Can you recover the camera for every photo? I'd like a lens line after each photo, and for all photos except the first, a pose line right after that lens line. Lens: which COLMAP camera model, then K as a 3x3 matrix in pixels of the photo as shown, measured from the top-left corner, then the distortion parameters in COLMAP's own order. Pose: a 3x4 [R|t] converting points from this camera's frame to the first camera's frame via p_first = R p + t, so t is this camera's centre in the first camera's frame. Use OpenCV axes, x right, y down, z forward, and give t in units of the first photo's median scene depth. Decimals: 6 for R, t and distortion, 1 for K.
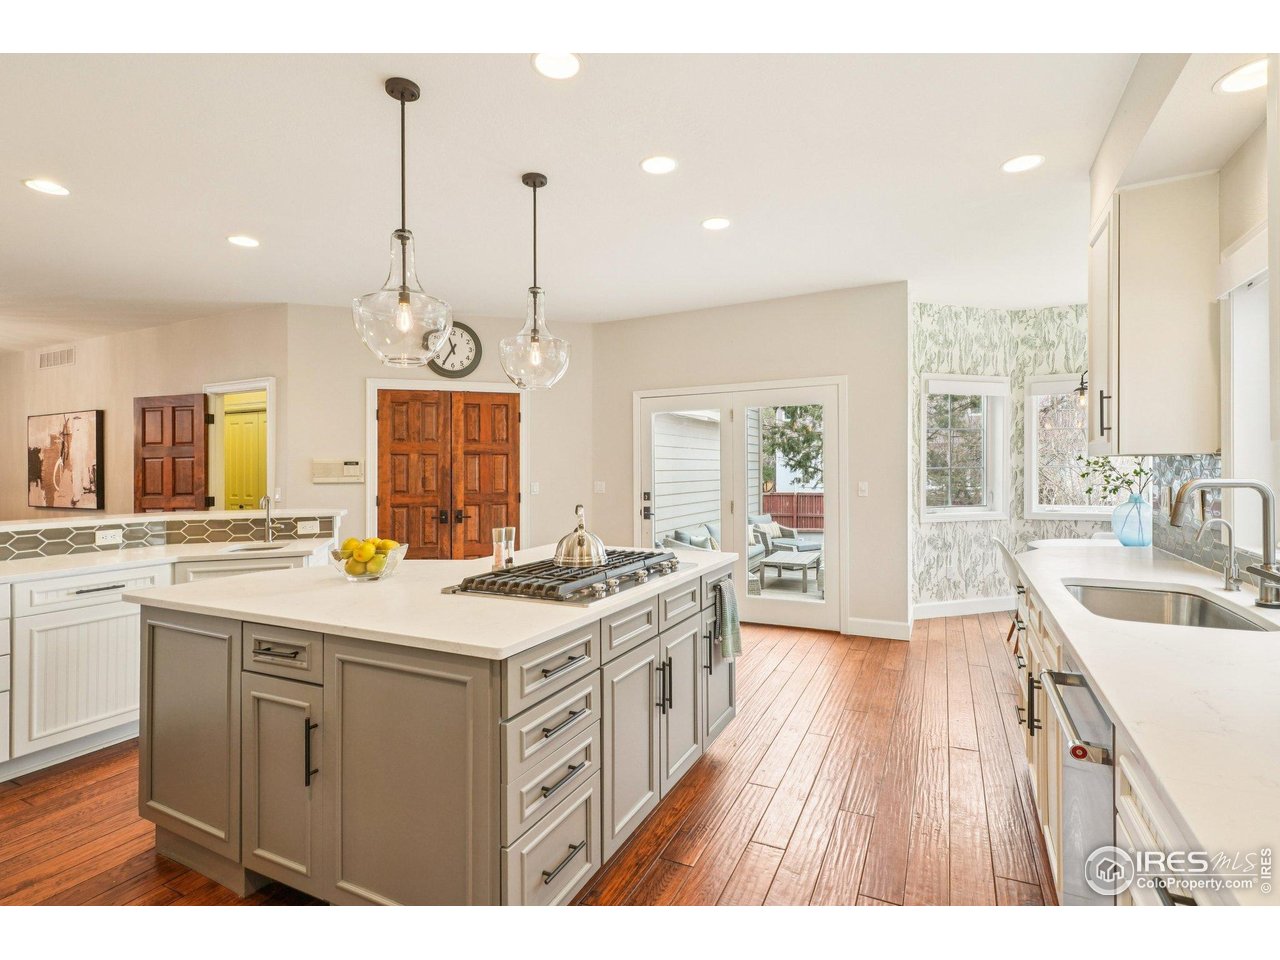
lens RADIAL K [[621.4, 0, 640.4], [0, 621.4, 475.1], [0, 0, 1]] dist [0.010036, 0.000176]
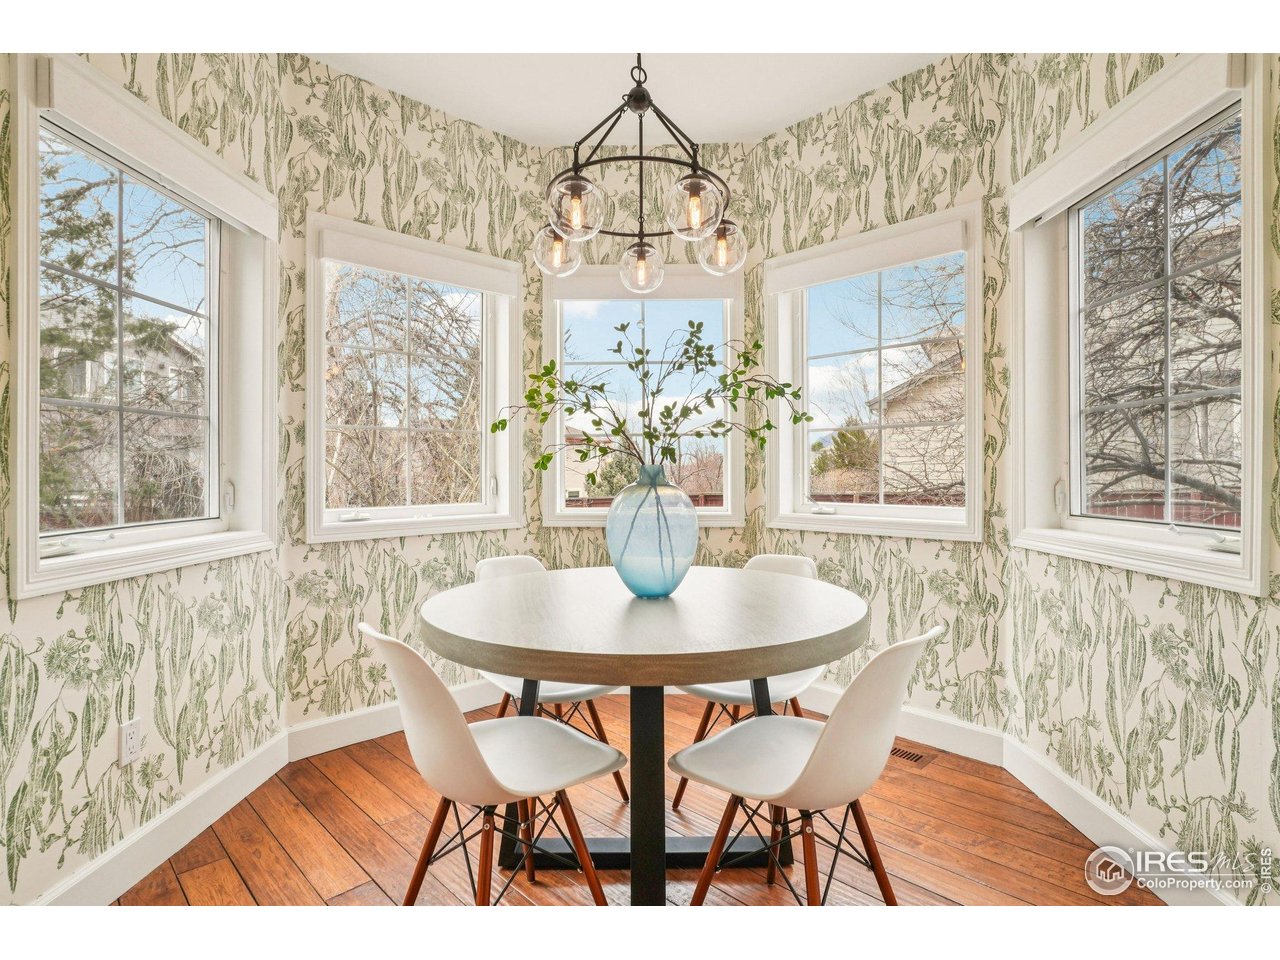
lens RADIAL K [[655.2, 0, 639.0], [0, 655.2, 477.6], [0, 0, 1]] dist [-0.007437, -0.000141]
pose [[0.335642, -0.001151, 0.941989, 0.271475], [0.001961, 0.999998, 0.000523, 0.025696], [-0.941988, 0.001672, 0.335644, 0.638451]]
